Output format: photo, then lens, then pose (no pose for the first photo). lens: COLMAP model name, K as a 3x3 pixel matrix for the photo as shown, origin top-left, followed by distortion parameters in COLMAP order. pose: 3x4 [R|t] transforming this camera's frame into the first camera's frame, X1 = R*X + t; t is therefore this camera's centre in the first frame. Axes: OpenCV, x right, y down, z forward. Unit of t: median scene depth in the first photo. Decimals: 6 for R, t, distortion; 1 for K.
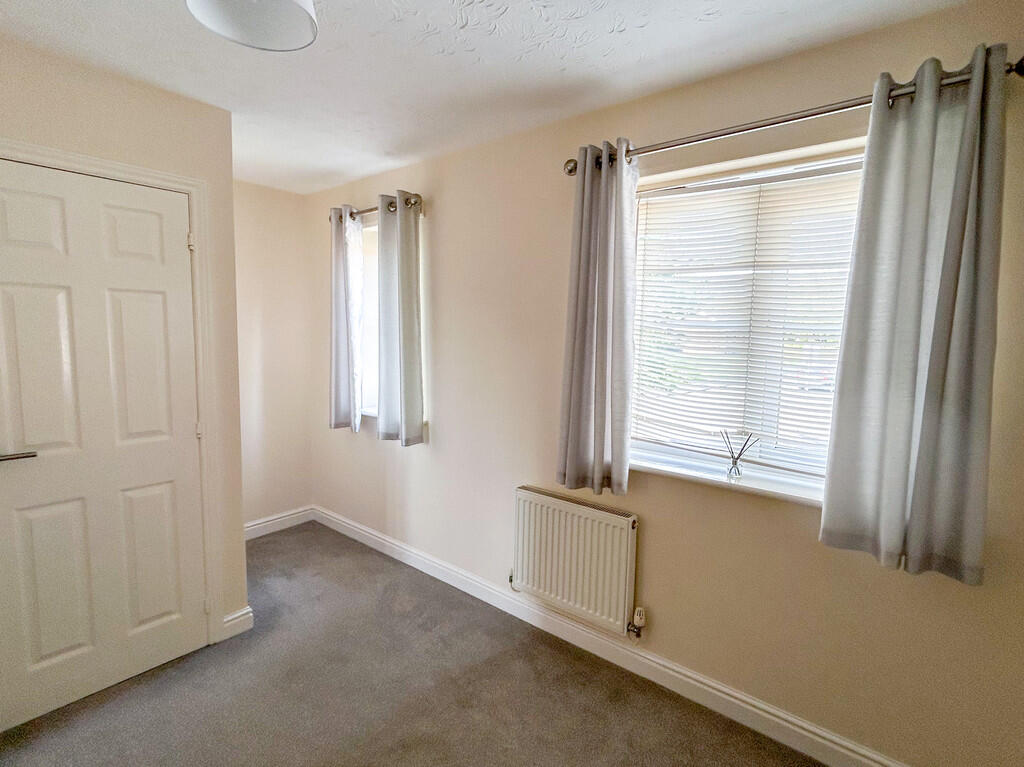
lens RADIAL K [[510.5, 0, 512.0], [0, 510.5, 383.5], [0, 0, 1]] dist [-0.001148, -0.000103]
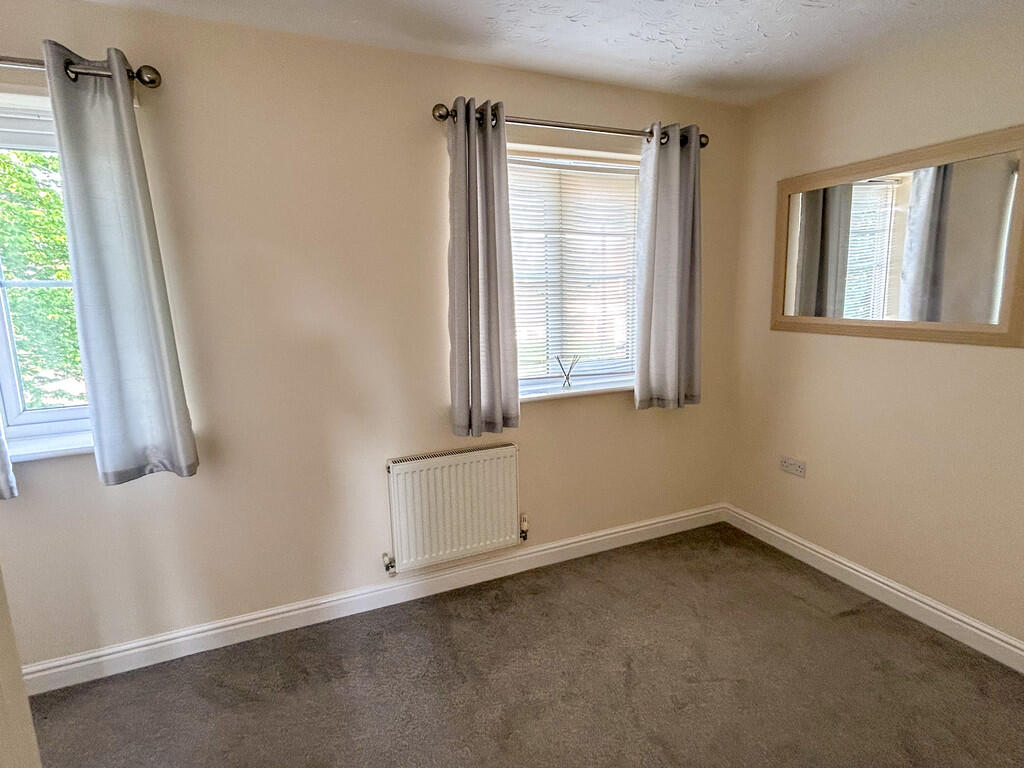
lens RADIAL K [[510.5, 0, 512.0], [0, 510.5, 384.0], [0, 0, 1]] dist [-0.001148, -0.000103]
pose [[0.464437, -0.189963, 0.864993, -0.752794], [0.123810, 0.981059, 0.148975, -0.048037], [-0.876909, 0.037905, 0.479159, 0.442526]]
